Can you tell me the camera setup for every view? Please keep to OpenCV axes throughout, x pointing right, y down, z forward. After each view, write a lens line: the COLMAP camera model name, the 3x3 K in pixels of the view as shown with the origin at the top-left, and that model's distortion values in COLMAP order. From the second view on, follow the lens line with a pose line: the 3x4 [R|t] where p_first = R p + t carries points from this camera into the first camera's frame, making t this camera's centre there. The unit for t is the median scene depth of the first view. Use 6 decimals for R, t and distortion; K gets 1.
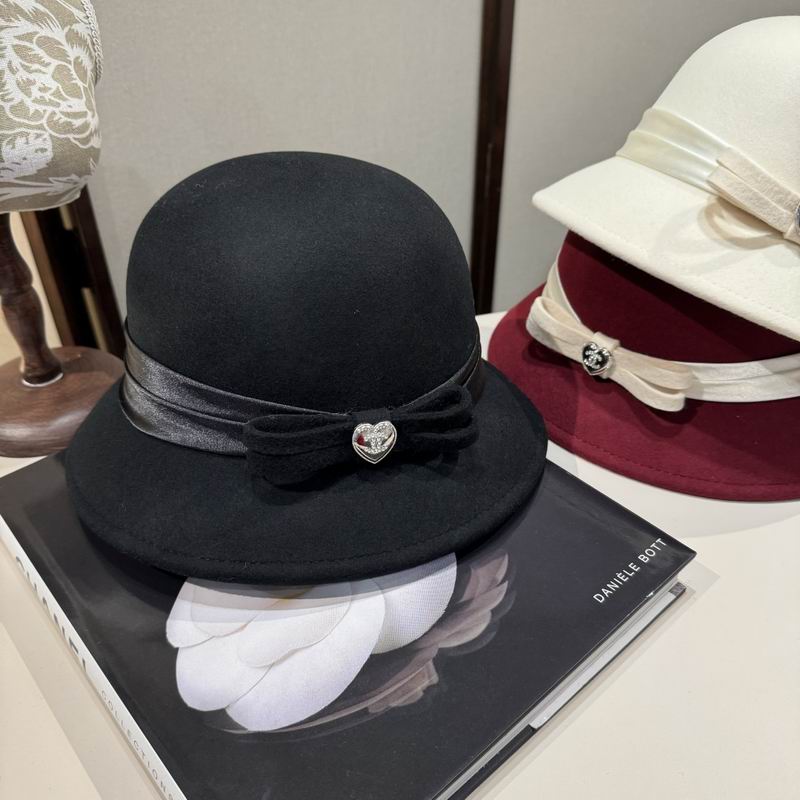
lens RADIAL K [[761.8, 0, 400.0], [0, 761.8, 392.7], [0, 0, 1]] dist [-0.027084, 0.000000]
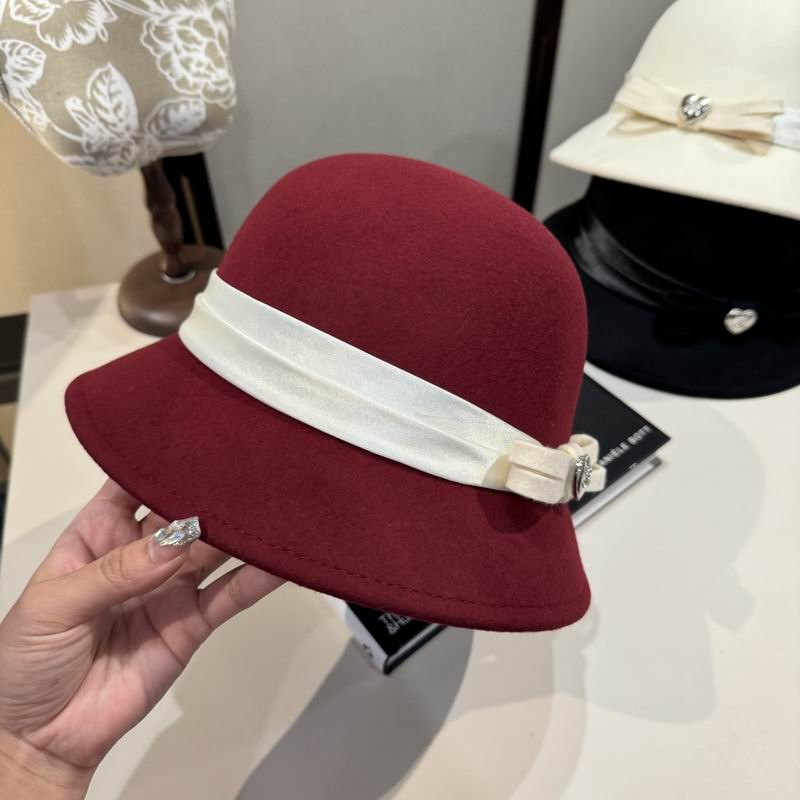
lens RADIAL K [[761.8, 0, 393.8], [0, 761.8, 392.5], [0, 0, 1]] dist [-0.027084, 0.000000]
pose [[0.998137, 0.046830, -0.039114, -0.064914], [-0.037458, 0.976321, 0.213058, -0.143152], [0.048166, -0.211196, 0.976256, -0.355864]]
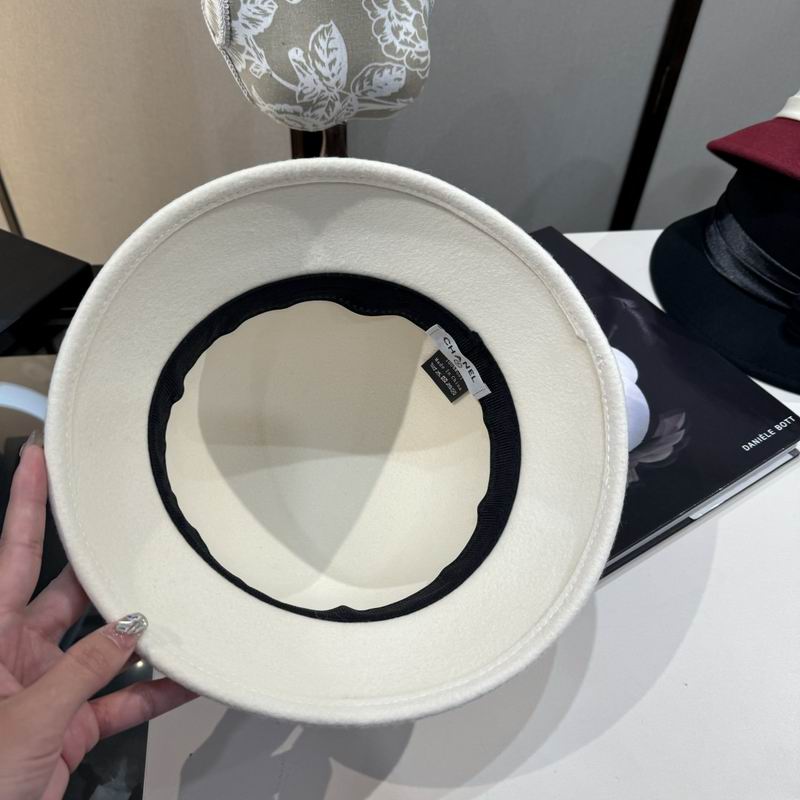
lens RADIAL K [[761.8, 0, 403.5], [0, 761.8, 395.4], [0, 0, 1]] dist [-0.027084, 0.000000]
pose [[0.987525, 0.146075, -0.058790, -0.298926], [-0.133946, 0.975581, 0.174068, 0.000563], [0.082781, -0.164021, 0.982977, -0.457352]]
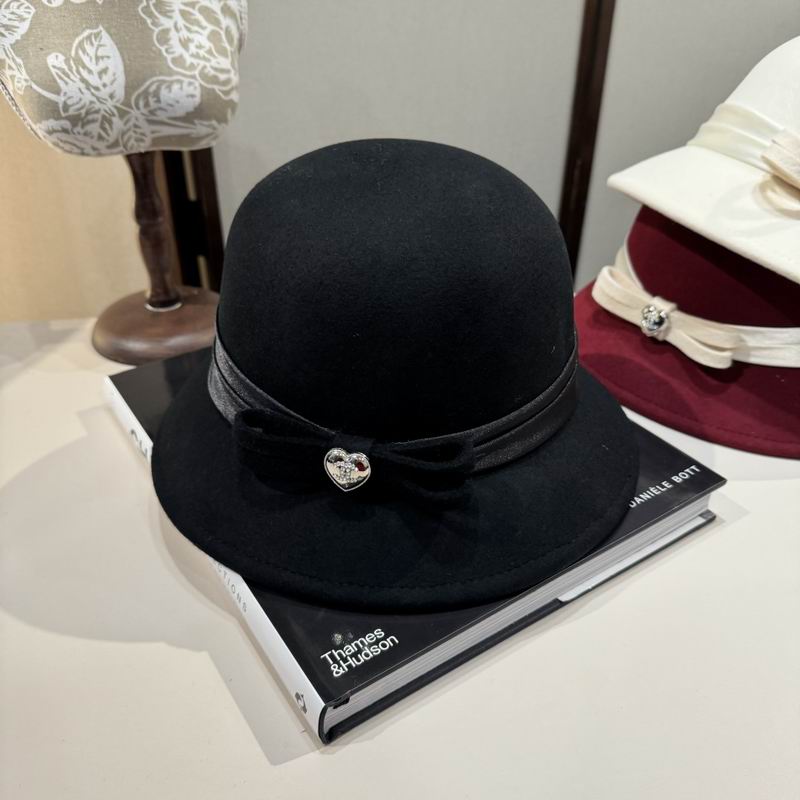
lens RADIAL K [[761.8, 0, 404.6], [0, 761.8, 387.6], [0, 0, 1]] dist [-0.027084, 0.000000]
pose [[0.990723, 0.090831, -0.101086, 0.026693], [-0.097225, 0.993439, -0.060224, 0.181030], [0.094953, 0.069494, 0.993053, -0.136274]]
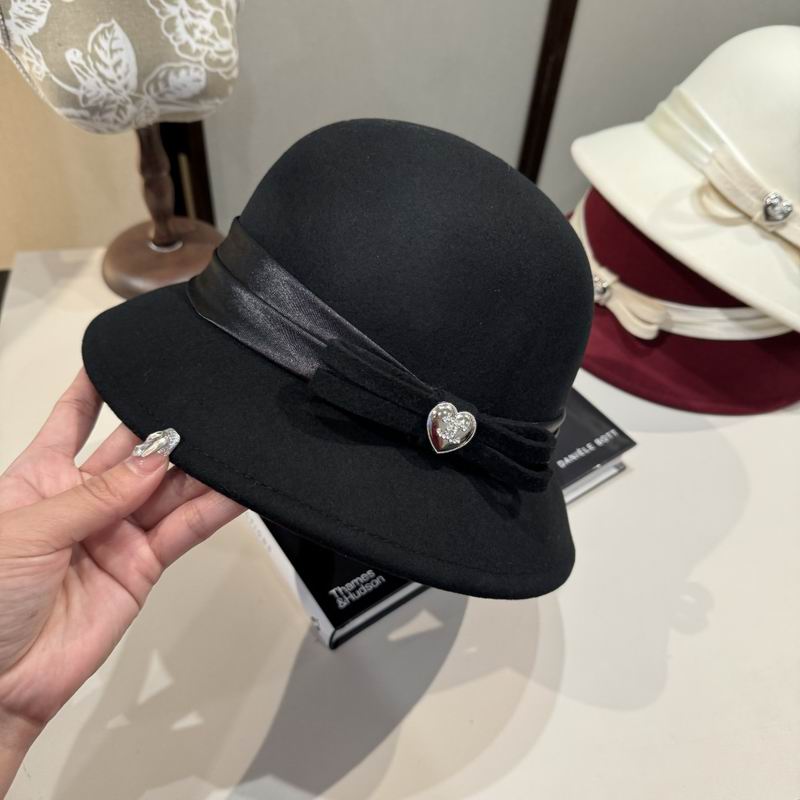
lens RADIAL K [[761.8, 0, 402.4], [0, 761.8, 391.7], [0, 0, 1]] dist [-0.027084, 0.000000]
pose [[0.990924, 0.133655, -0.014327, -0.032769], [-0.128612, 0.973696, 0.188083, -0.088267], [0.039089, -0.184533, 0.982049, -0.371380]]
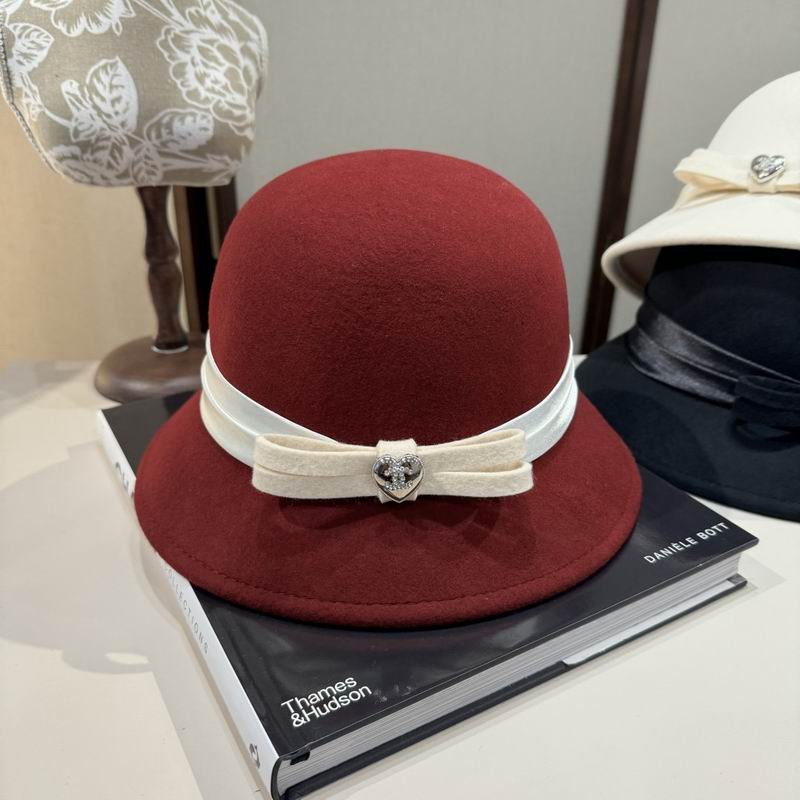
lens RADIAL K [[761.8, 0, 398.6], [0, 761.8, 399.1], [0, 0, 1]] dist [-0.027084, 0.000000]
pose [[0.979652, 0.114081, -0.165129, 0.072627], [-0.141241, 0.976402, -0.163371, 0.247865], [0.142594, 0.183370, 0.972647, -0.044357]]
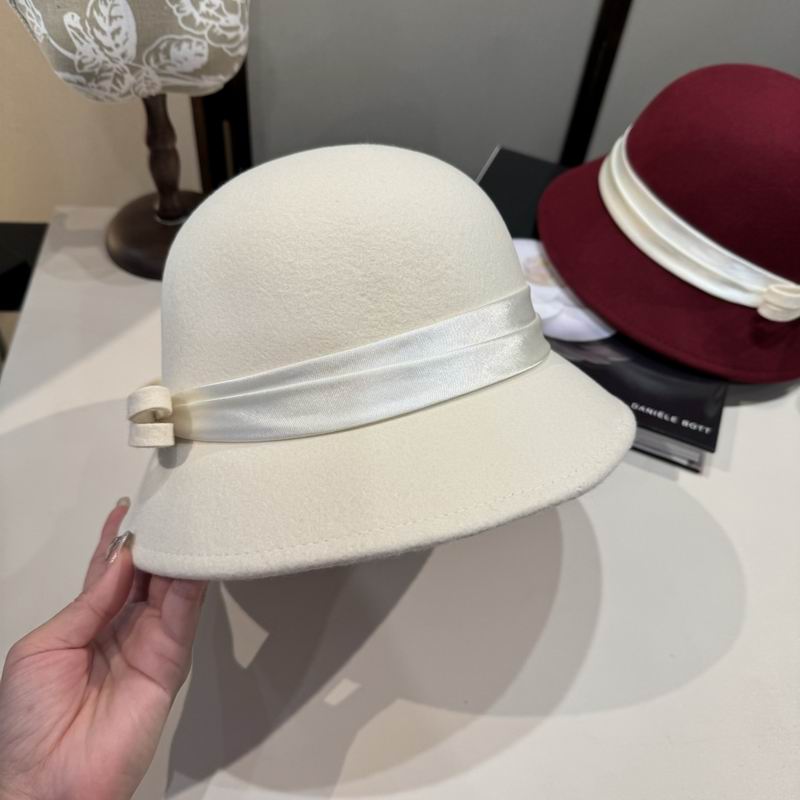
lens RADIAL K [[761.8, 0, 399.0], [0, 761.8, 389.7], [0, 0, 1]] dist [-0.027084, 0.000000]
pose [[0.963534, 0.251399, -0.091652, 0.105176], [-0.226967, 0.949260, 0.217696, -0.139437], [0.141730, -0.188956, 0.971704, -0.292919]]
